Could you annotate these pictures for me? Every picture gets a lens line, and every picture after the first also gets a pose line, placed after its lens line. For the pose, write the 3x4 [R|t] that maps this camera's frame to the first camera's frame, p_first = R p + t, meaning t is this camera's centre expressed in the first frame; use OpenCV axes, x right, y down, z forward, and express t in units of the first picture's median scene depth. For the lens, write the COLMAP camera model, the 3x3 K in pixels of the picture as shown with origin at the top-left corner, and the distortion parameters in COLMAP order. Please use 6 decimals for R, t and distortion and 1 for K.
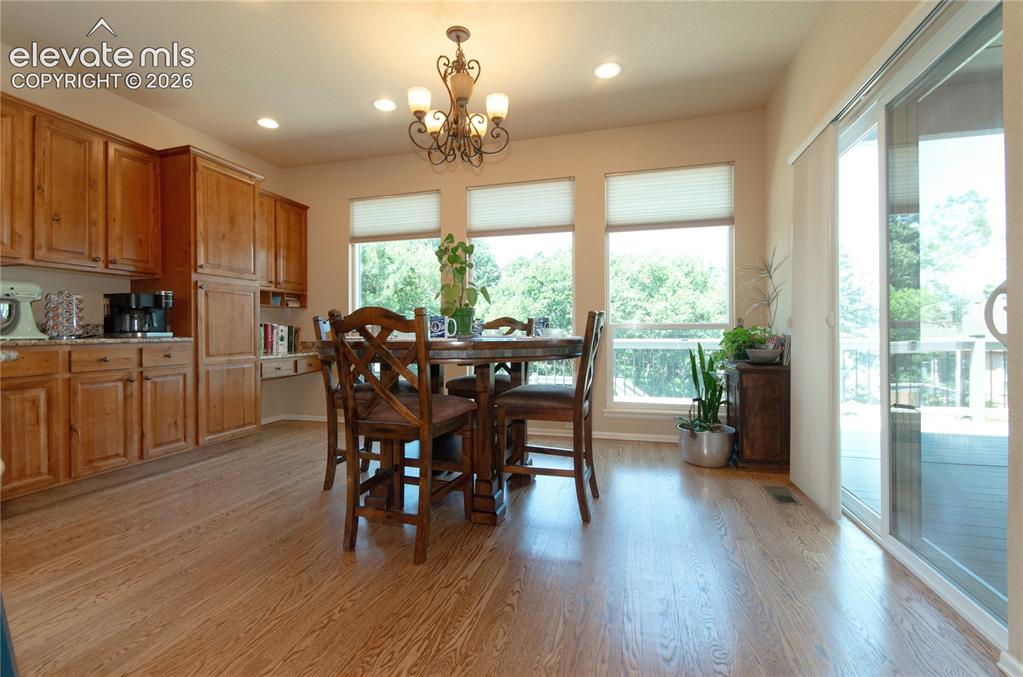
lens RADIAL K [[453.4, 0, 511.5], [0, 453.4, 338.5], [0, 0, 1]] dist [0.000688, -0.000501]
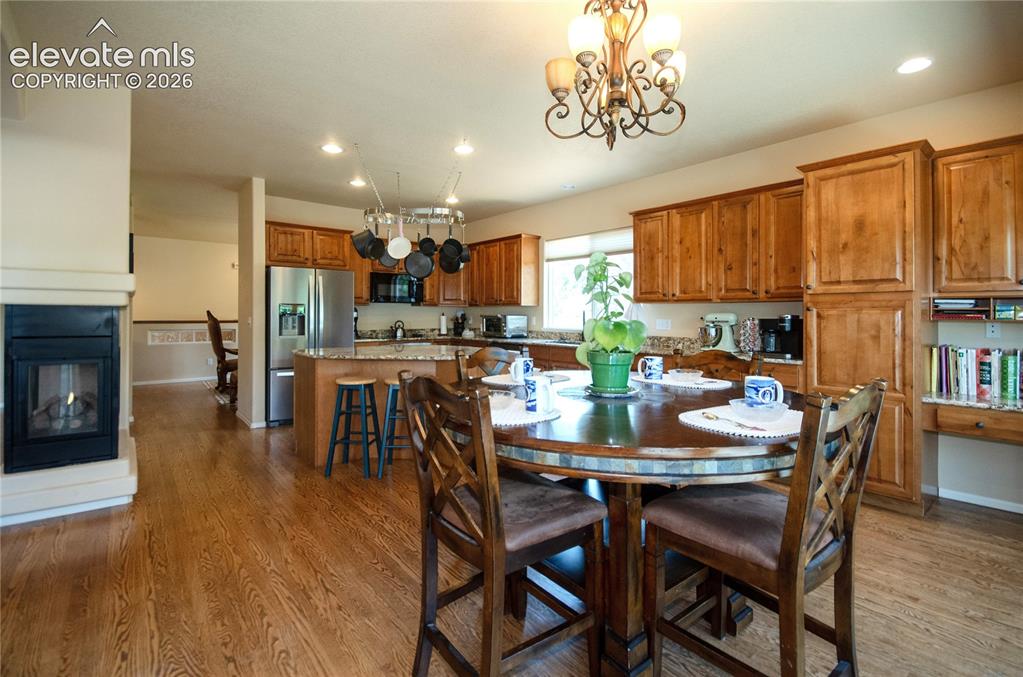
lens RADIAL K [[454.1, 0, 511.5], [0, 454.1, 311.1], [0, 0, 1]] dist [-0.001537, -0.000633]
pose [[-0.572245, -0.009089, -0.820033, 0.504472], [-0.019448, 0.999808, 0.002489, -0.112205], [0.819852, 0.017372, -0.572311, 1.173569]]
